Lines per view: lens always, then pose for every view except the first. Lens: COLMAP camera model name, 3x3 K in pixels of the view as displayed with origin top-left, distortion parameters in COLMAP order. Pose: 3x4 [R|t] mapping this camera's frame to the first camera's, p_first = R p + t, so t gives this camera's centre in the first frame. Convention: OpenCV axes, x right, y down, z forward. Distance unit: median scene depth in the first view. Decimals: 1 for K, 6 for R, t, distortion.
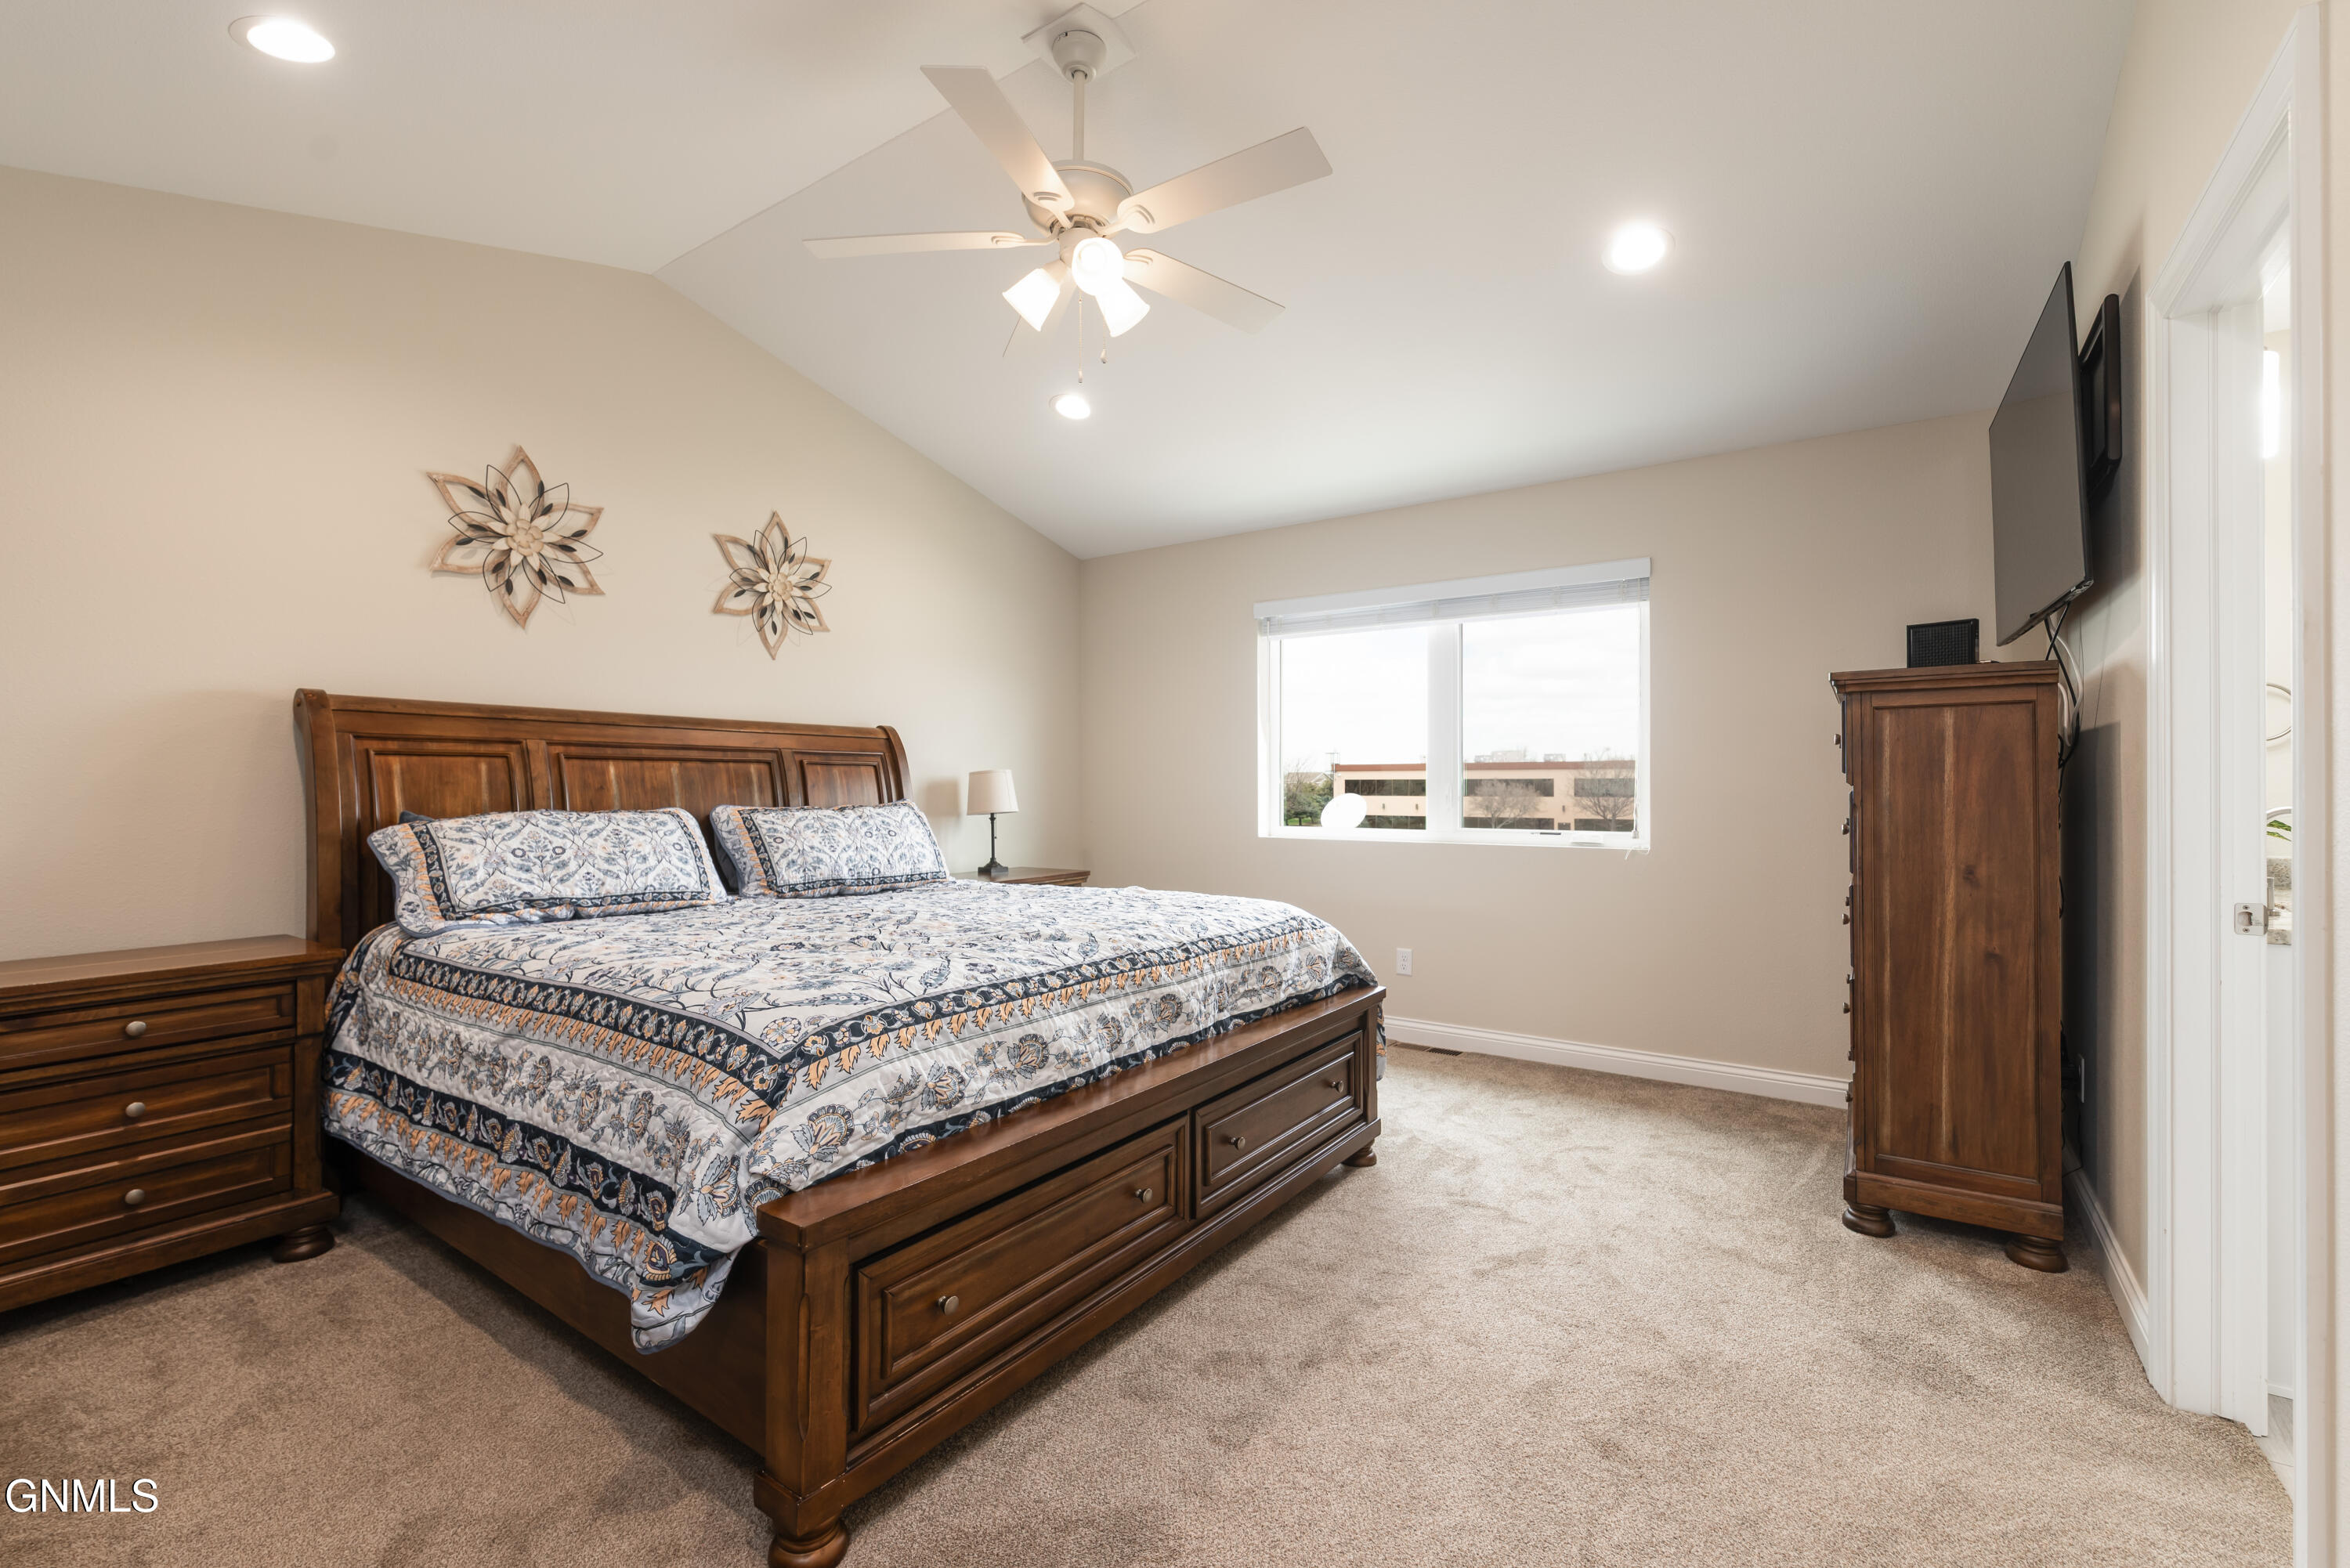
lens RADIAL K [[1007.4, 0, 1178.4], [0, 1007.4, 774.5], [0, 0, 1]] dist [-0.000181, 0.000118]
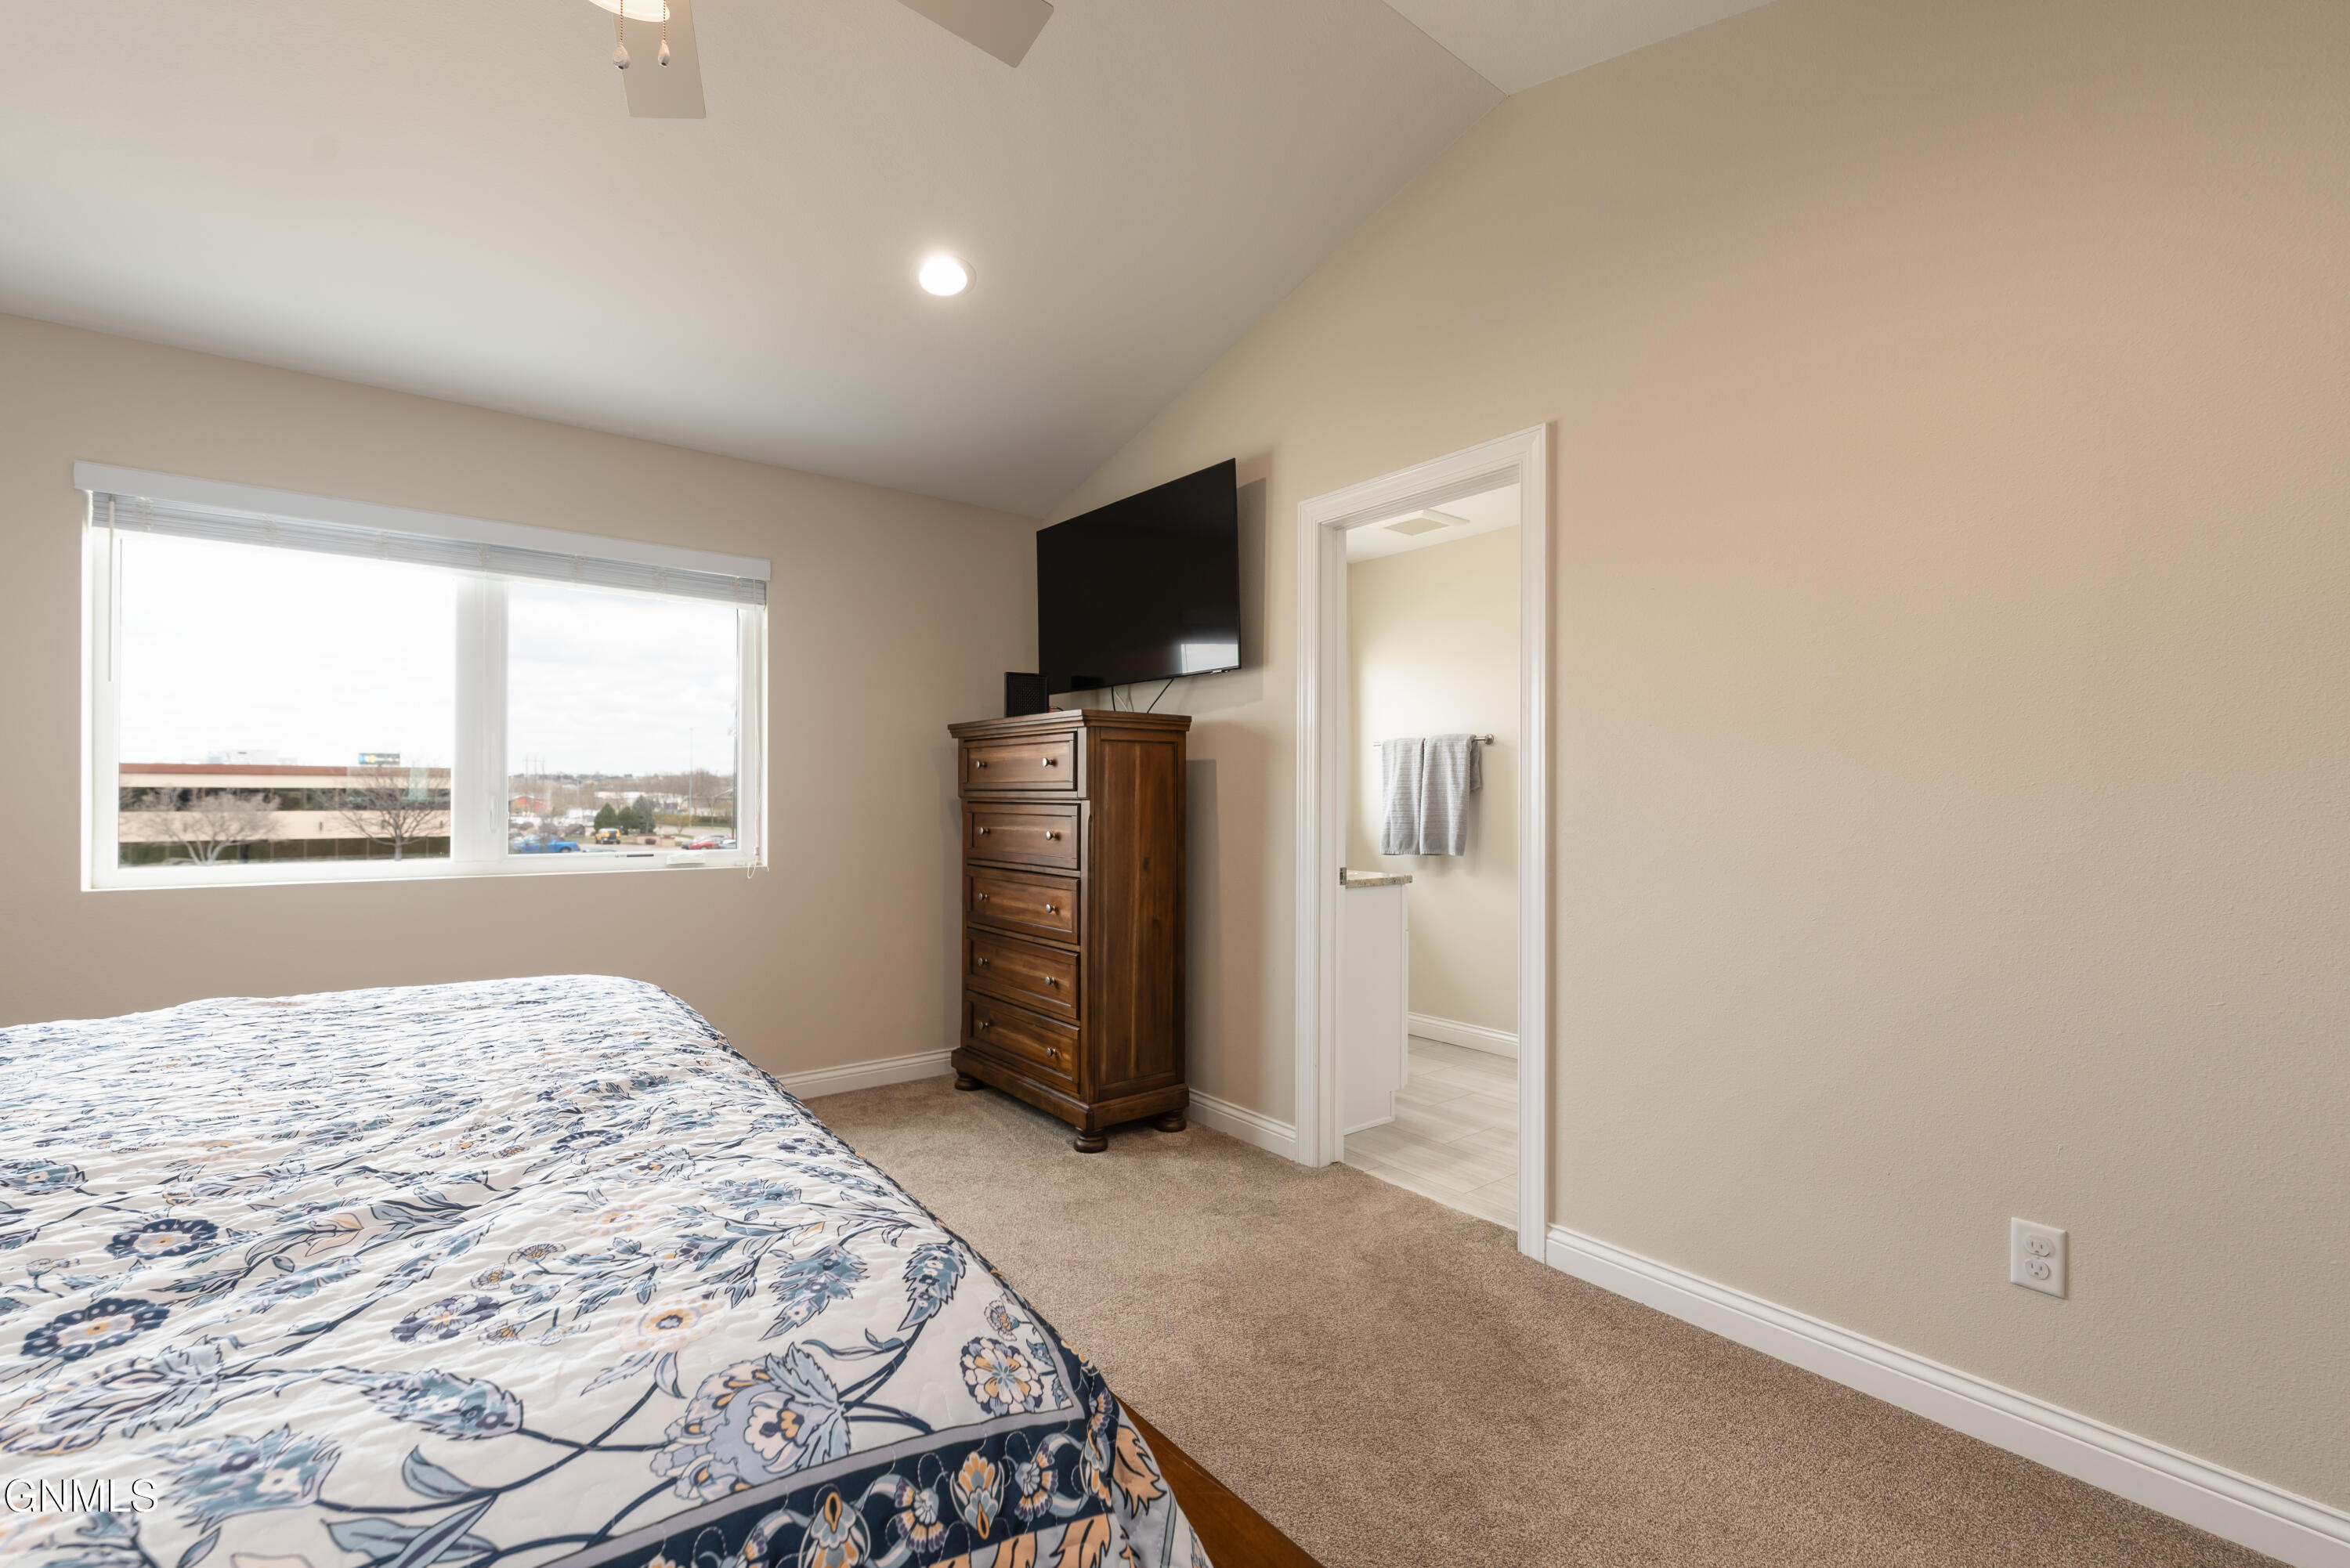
lens RADIAL K [[1007.4, 0, 1185.5], [0, 1007.4, 795.0], [0, 0, 1]] dist [-0.000181, 0.000118]
pose [[0.299065, 0.007000, 0.954207, -0.515836], [-0.015289, 0.999880, -0.002543, 0.006021], [-0.954110, -0.013828, 0.299136, 0.529494]]
